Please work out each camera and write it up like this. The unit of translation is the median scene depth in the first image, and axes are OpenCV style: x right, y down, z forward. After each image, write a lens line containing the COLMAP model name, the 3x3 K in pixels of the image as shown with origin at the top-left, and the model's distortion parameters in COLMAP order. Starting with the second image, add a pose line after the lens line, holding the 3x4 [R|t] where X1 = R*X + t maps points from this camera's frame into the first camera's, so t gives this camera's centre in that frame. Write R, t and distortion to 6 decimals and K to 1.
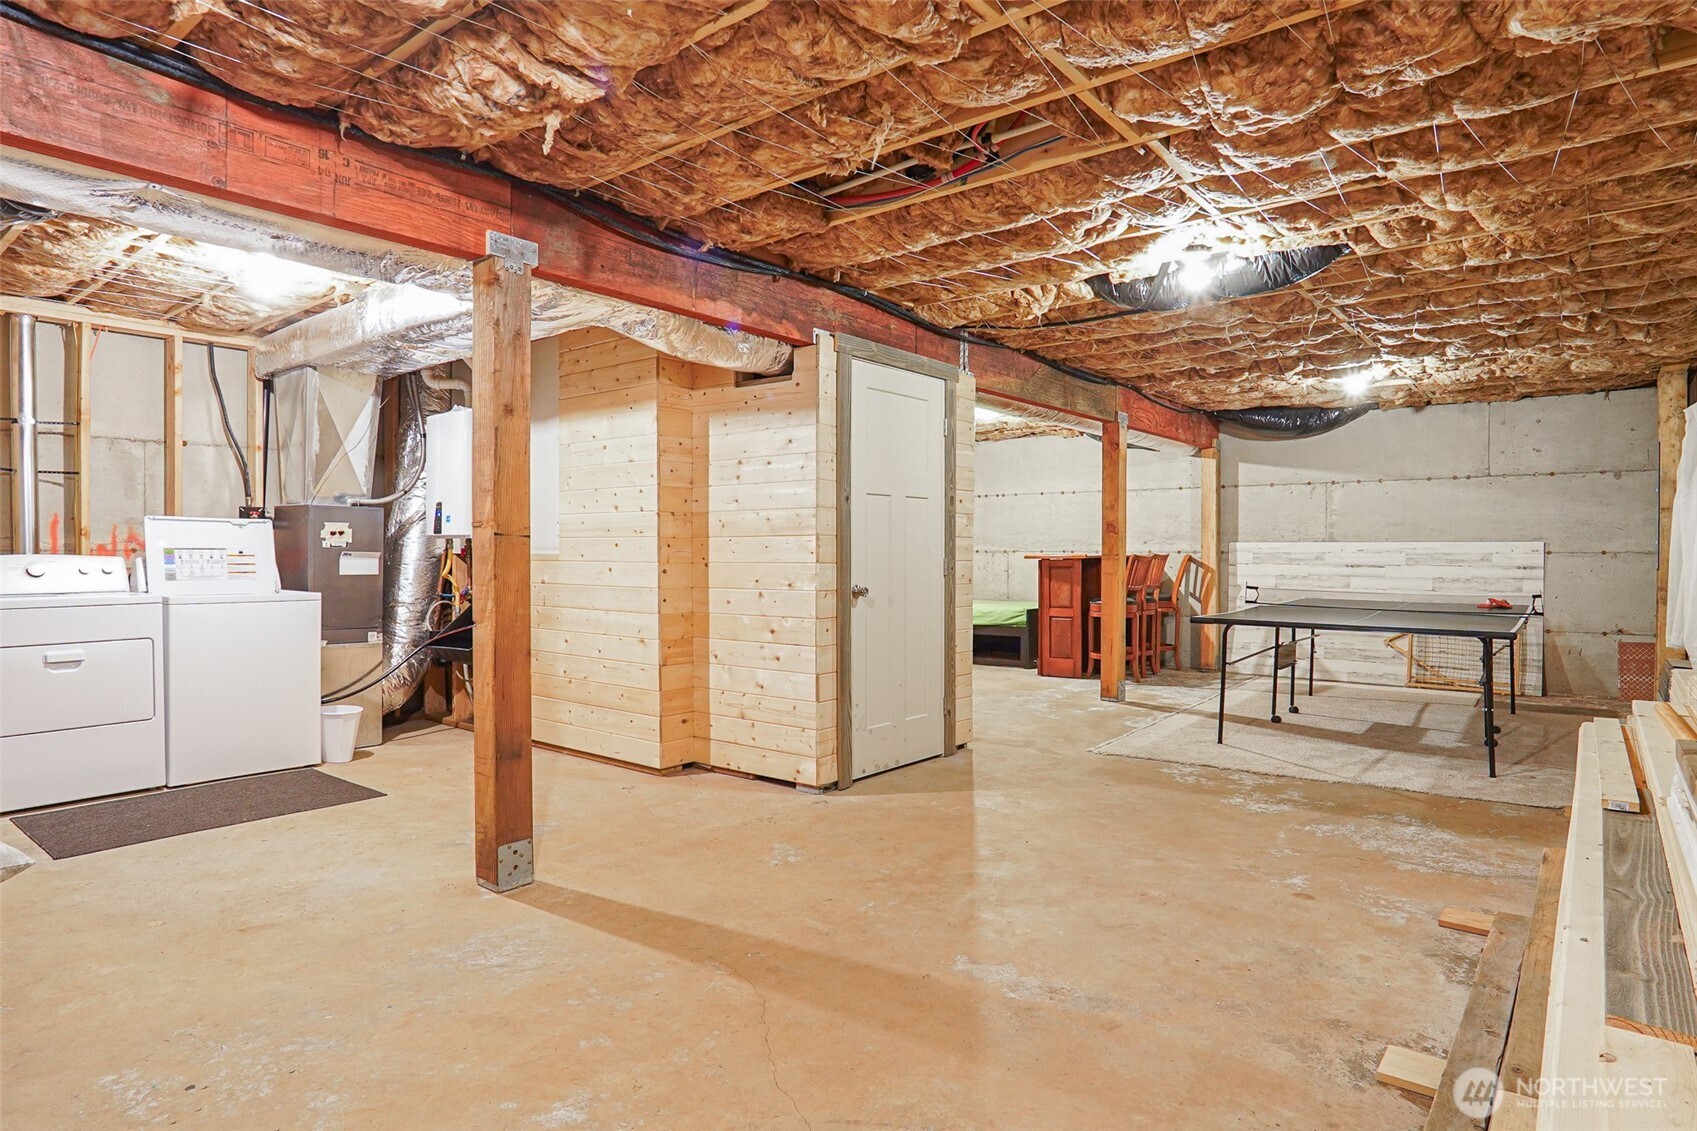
lens RADIAL K [[923.1, 0, 849.9], [0, 923.1, 563.6], [0, 0, 1]] dist [-0.035553, 0.008328]
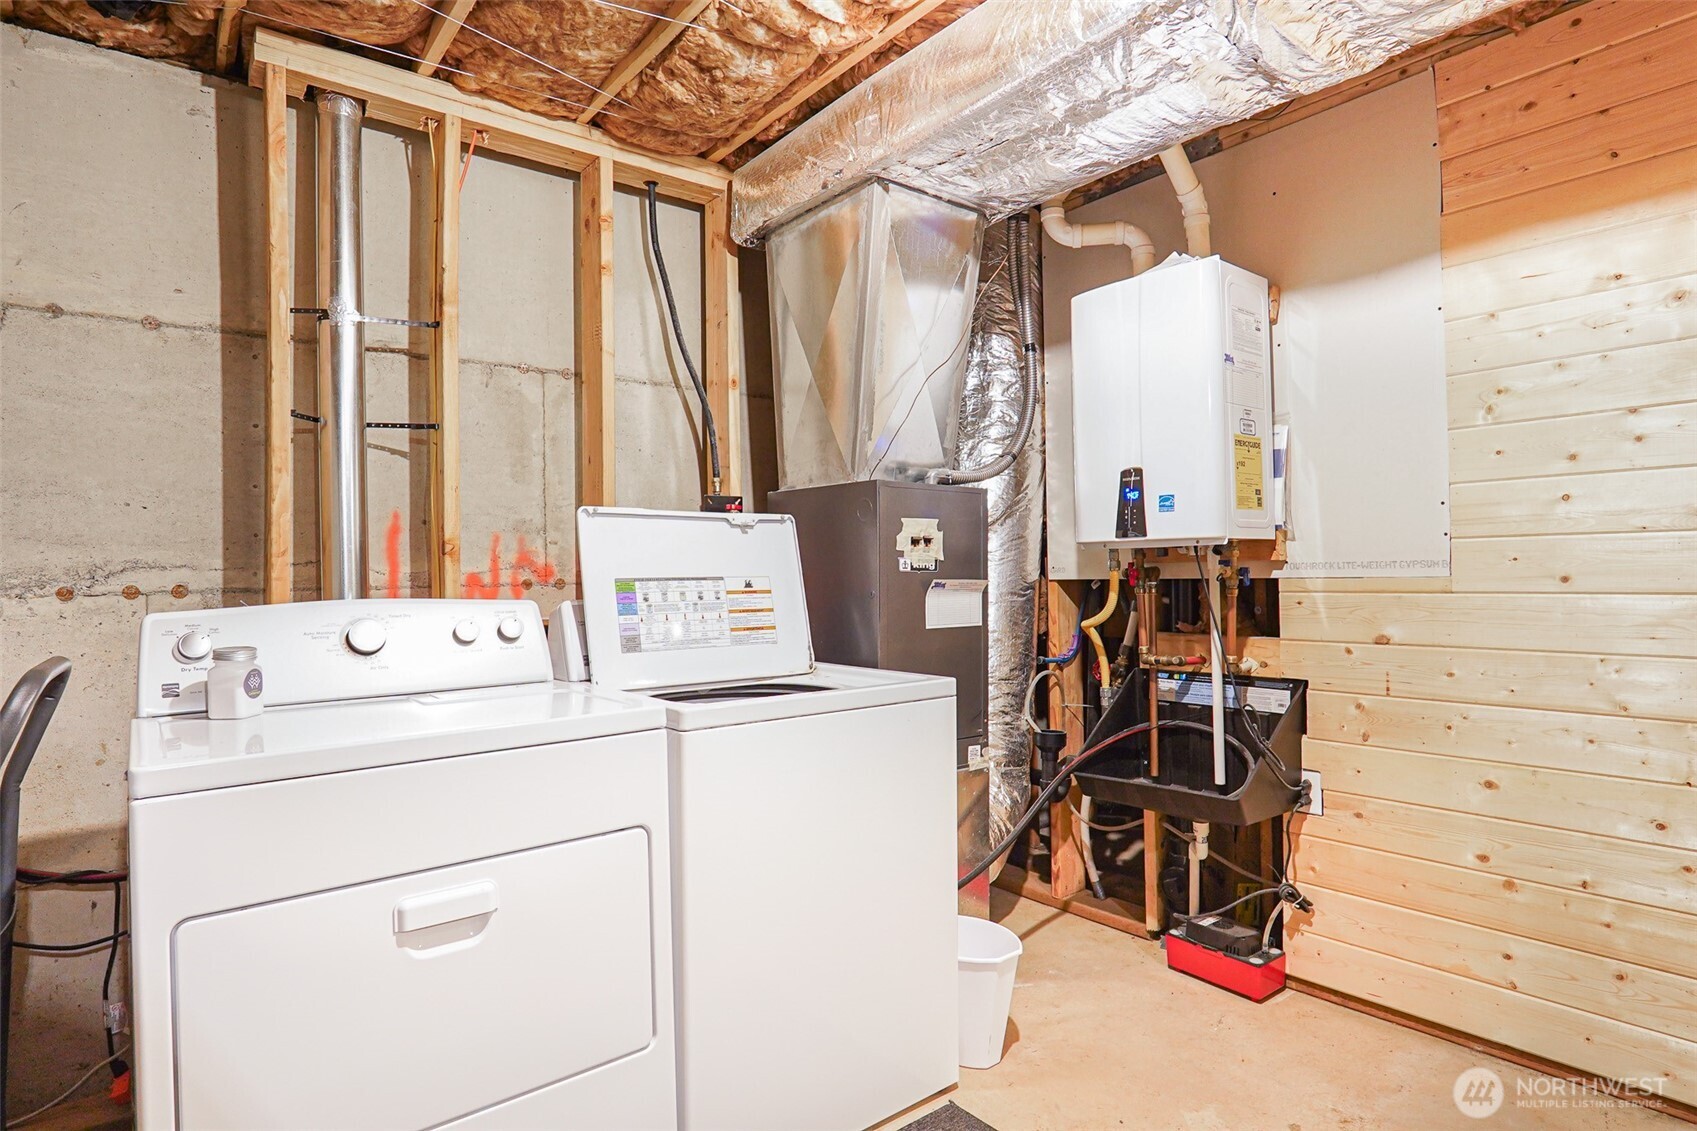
lens RADIAL K [[923.1, 0, 861.9], [0, 923.1, 559.2], [0, 0, 1]] dist [-0.035553, 0.008328]
pose [[0.975222, -0.022910, -0.220037, -0.515016], [0.017139, 0.999458, -0.028100, -0.011498], [0.220562, 0.023633, 0.975087, 0.561036]]
